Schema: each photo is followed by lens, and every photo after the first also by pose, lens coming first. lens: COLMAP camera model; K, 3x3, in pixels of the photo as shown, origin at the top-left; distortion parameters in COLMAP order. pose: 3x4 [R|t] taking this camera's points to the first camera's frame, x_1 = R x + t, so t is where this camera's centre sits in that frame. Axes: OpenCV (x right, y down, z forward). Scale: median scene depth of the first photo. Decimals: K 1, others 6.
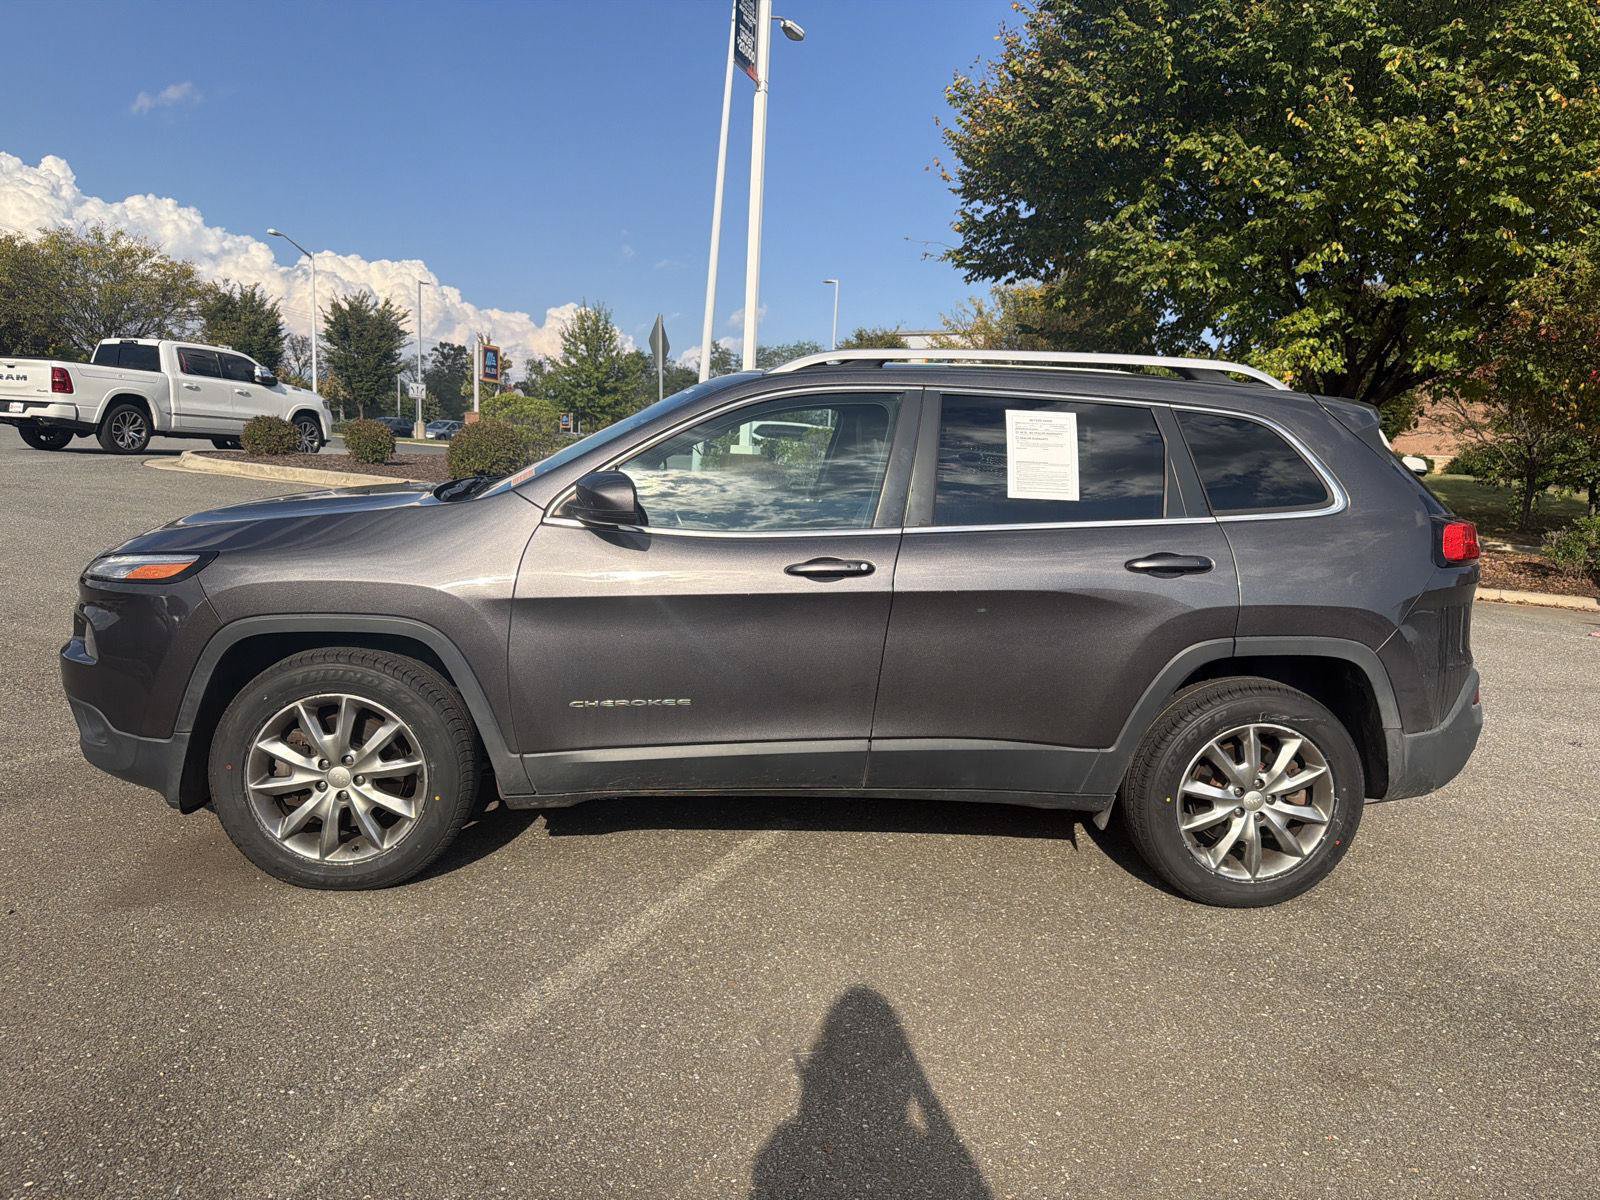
lens RADIAL K [[1227.8, 0, 800.0], [0, 1227.8, 600.0], [0, 0, 1]] dist [-0.000704, -0.011207]
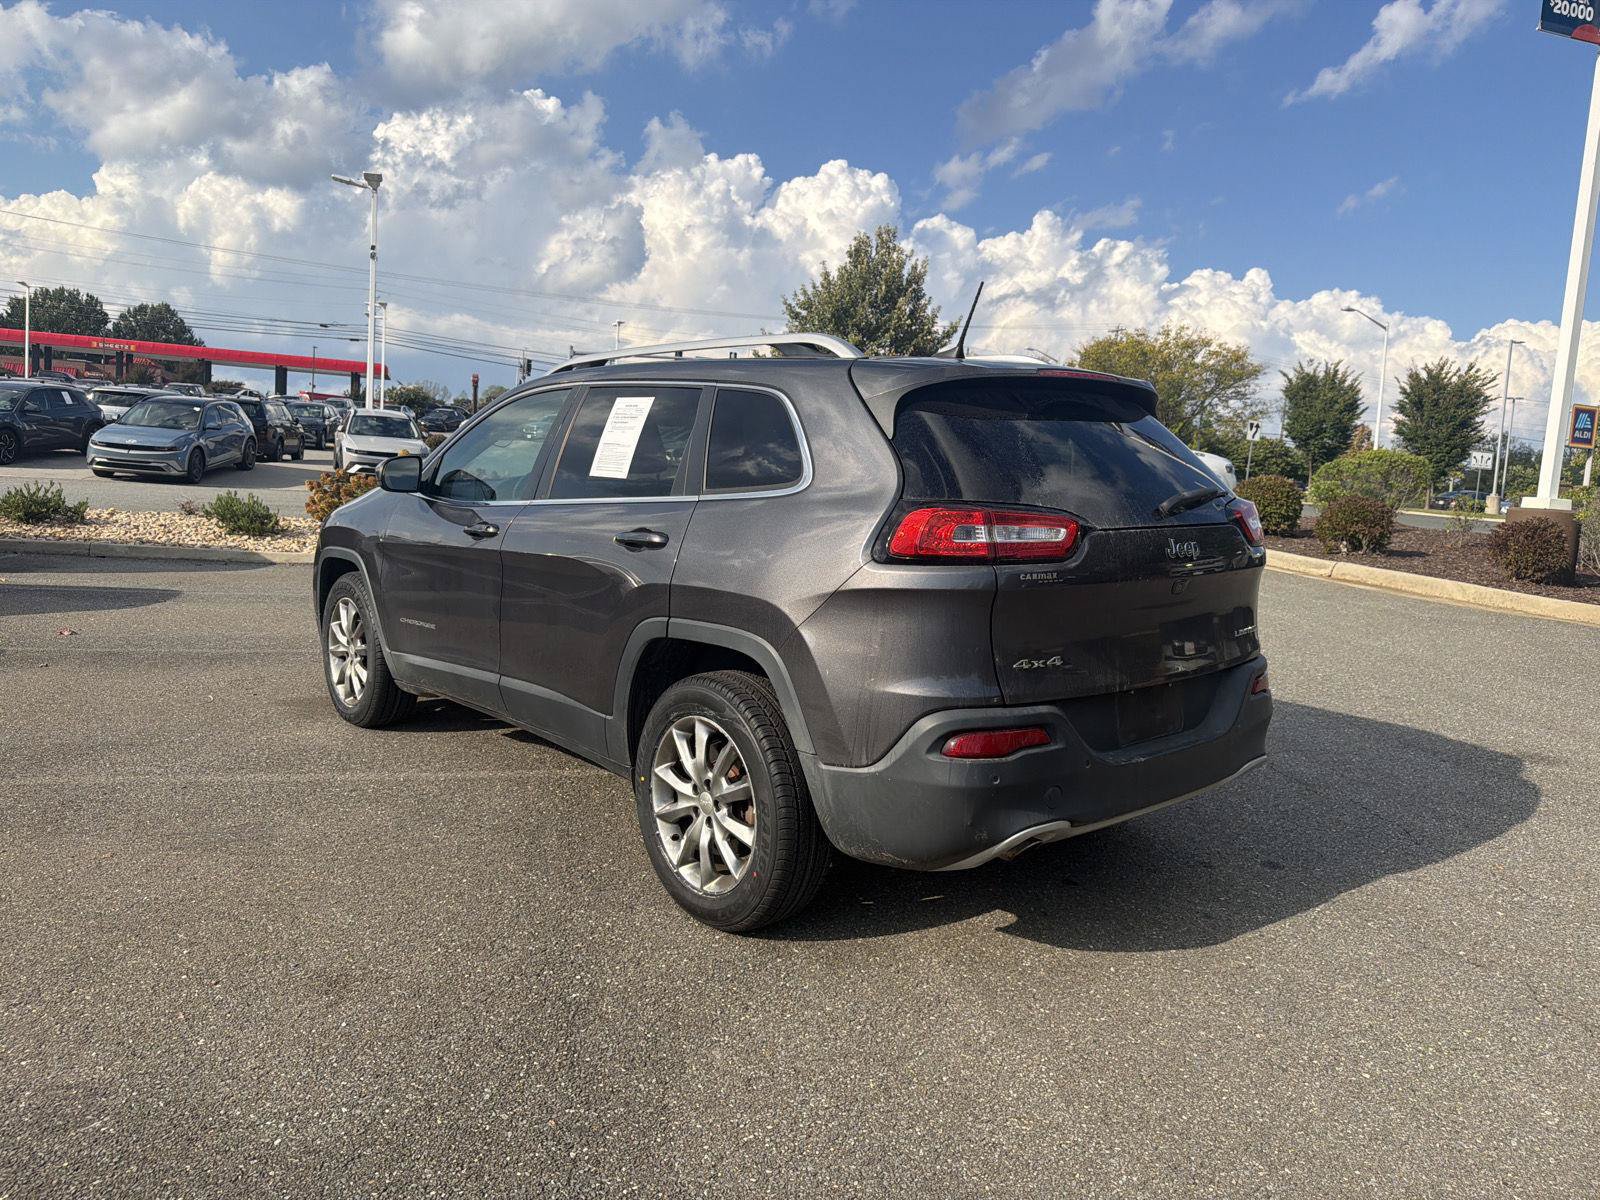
lens RADIAL K [[1227.8, 0, 800.0], [0, 1227.8, 600.0], [0, 0, 1]] dist [-0.000704, -0.011207]
pose [[0.531328, 0.064671, -0.844694, 0.427165], [-0.126546, 0.991954, -0.003654, 0.003001], [0.837662, 0.108834, 0.535237, 0.202468]]
